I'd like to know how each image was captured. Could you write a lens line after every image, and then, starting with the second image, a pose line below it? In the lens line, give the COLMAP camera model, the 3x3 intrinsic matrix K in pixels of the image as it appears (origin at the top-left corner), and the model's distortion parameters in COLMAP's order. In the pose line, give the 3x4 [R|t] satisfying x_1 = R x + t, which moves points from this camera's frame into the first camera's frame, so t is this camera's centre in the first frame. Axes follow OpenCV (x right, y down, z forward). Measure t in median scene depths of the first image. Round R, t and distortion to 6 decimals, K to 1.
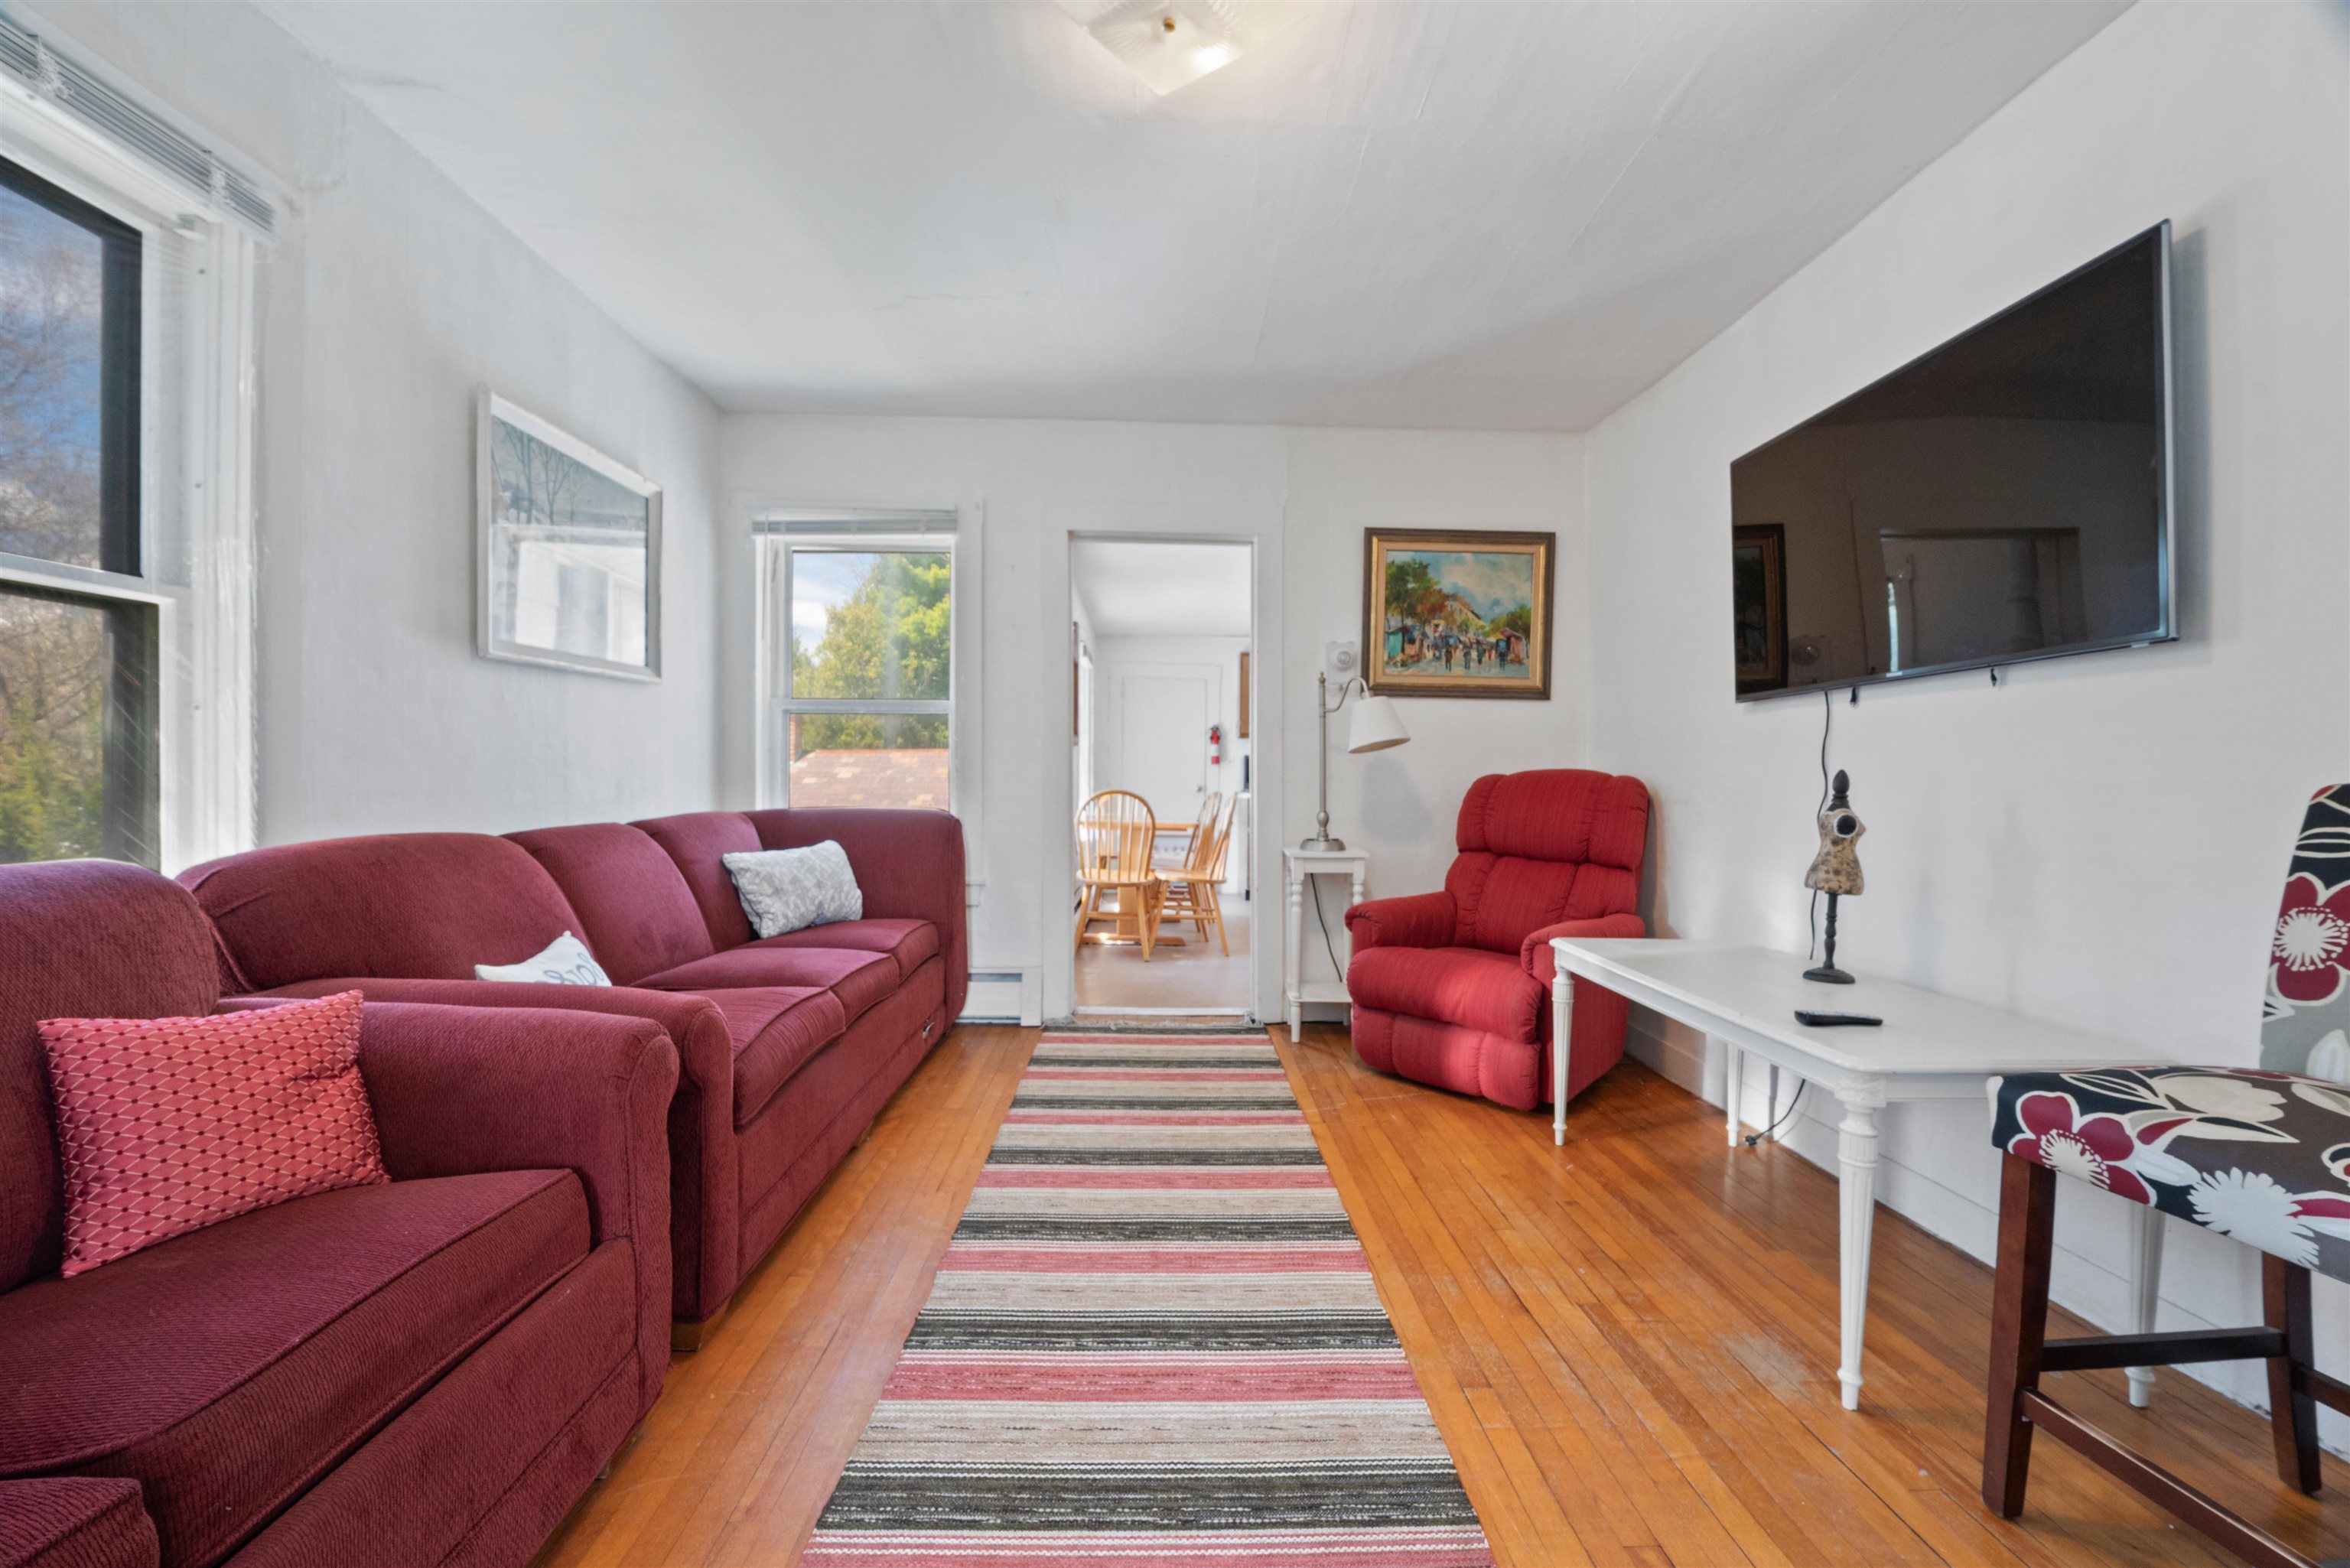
lens RADIAL K [[928.6, 0, 1181.1], [0, 928.6, 792.4], [0, 0, 1]] dist [-0.009777, -0.000148]
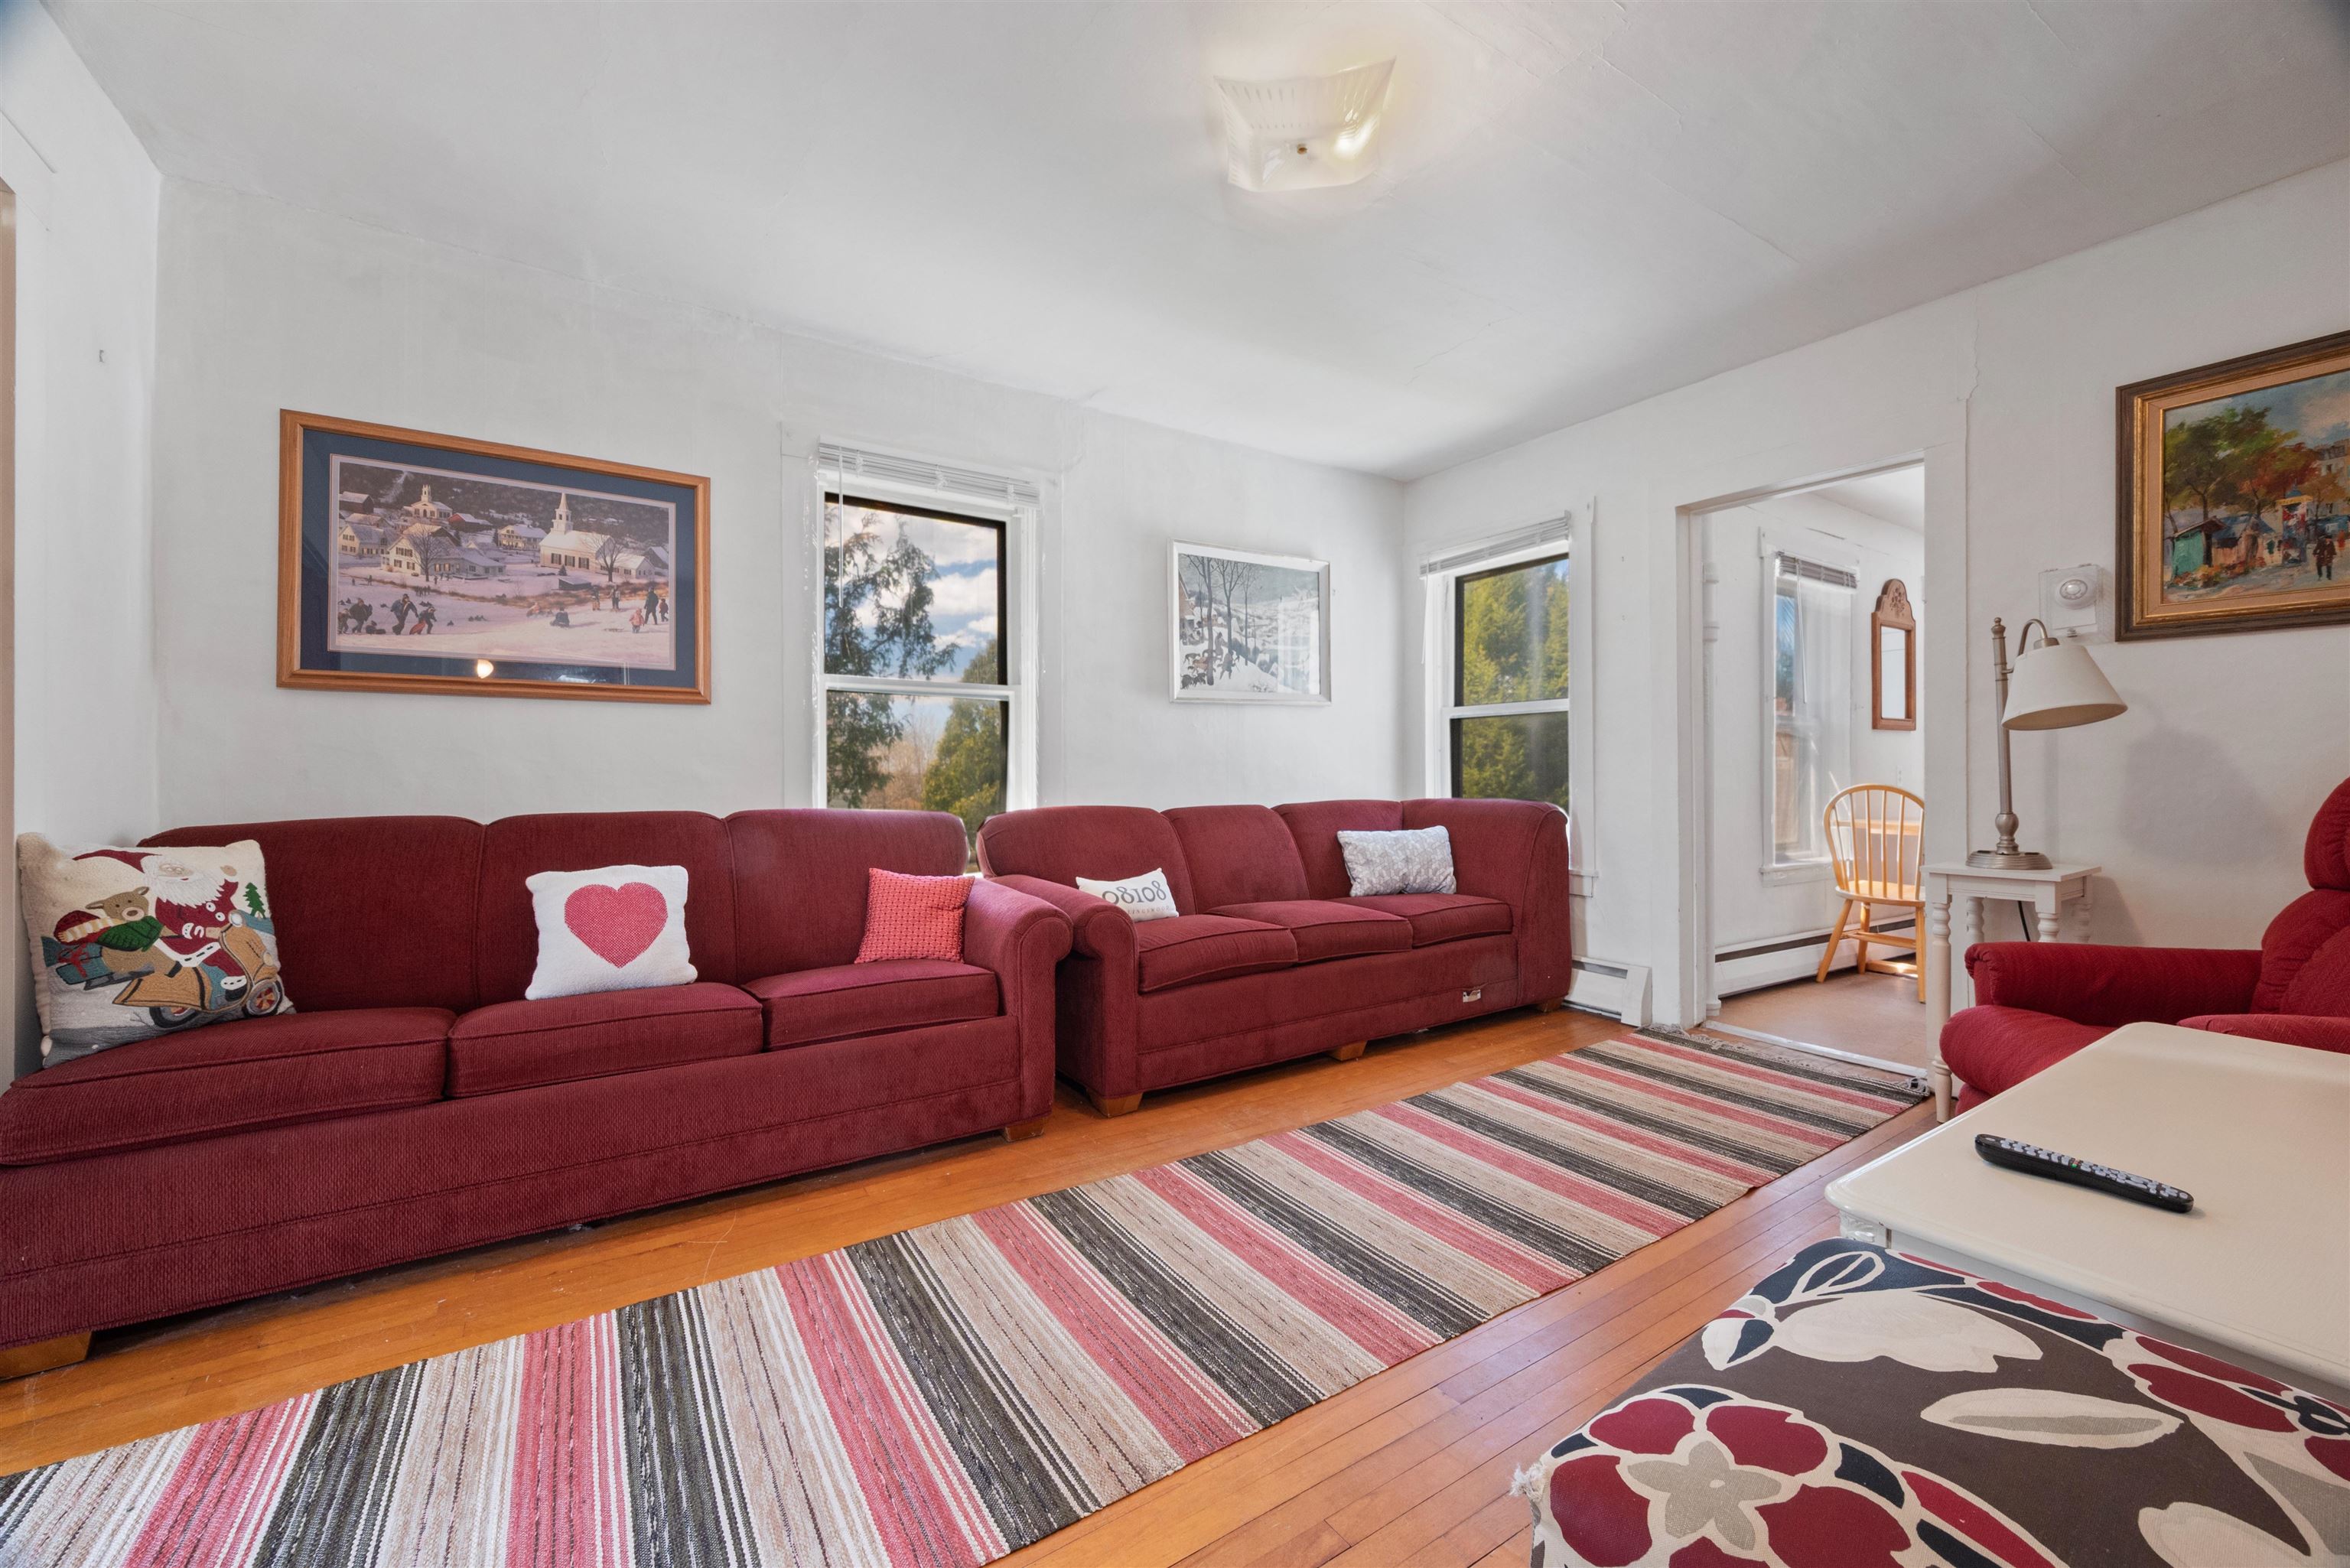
lens RADIAL K [[929.8, 0, 1241.8], [0, 929.8, 783.8], [0, 0, 1]] dist [-0.001032, -0.000333]
pose [[0.547771, -0.000346, -0.836628, 0.642455], [-0.004596, 0.999984, -0.003423, 0.004705], [0.836615, 0.005720, 0.547761, 0.177686]]
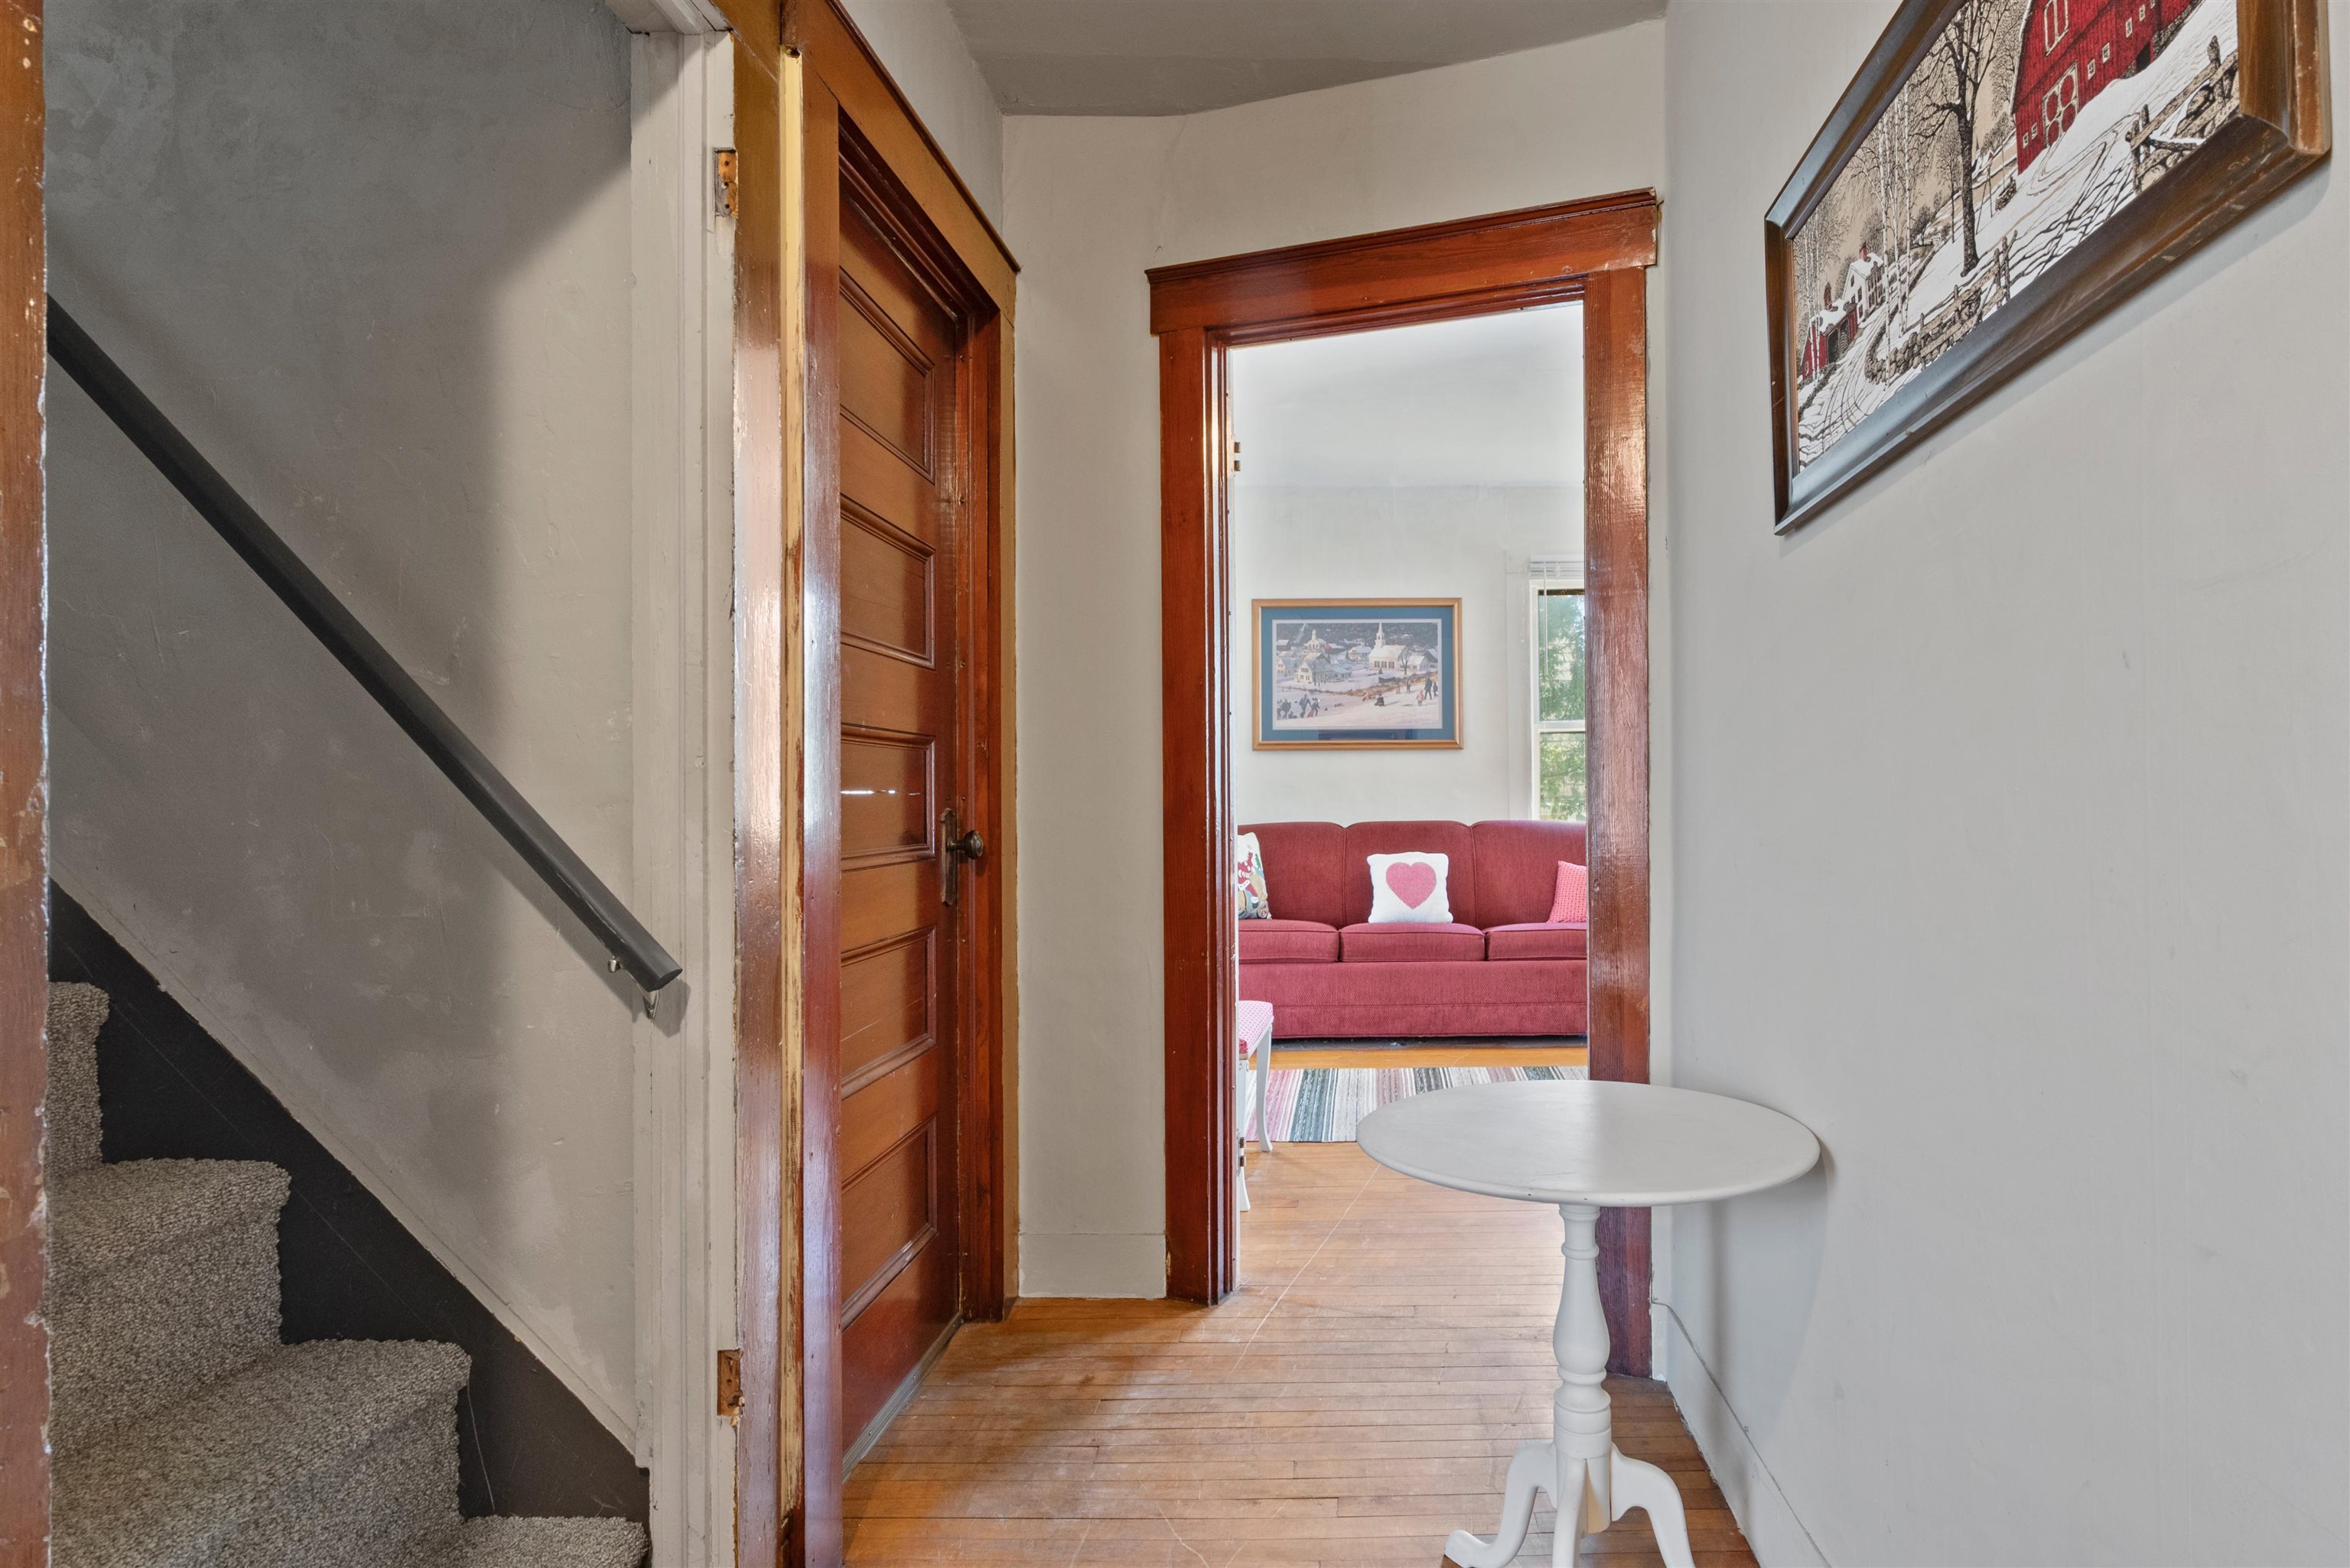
lens RADIAL K [[1099.2, 0, 1175.0], [0, 1099.2, 784.0], [0, 0, 1]] dist [0.032927, 0.000374]
pose [[-0.220419, -0.014070, -0.975304, 1.754231], [0.000099, 0.999896, -0.014447, -0.004970], [0.975405, -0.003281, -0.220395, 0.189823]]
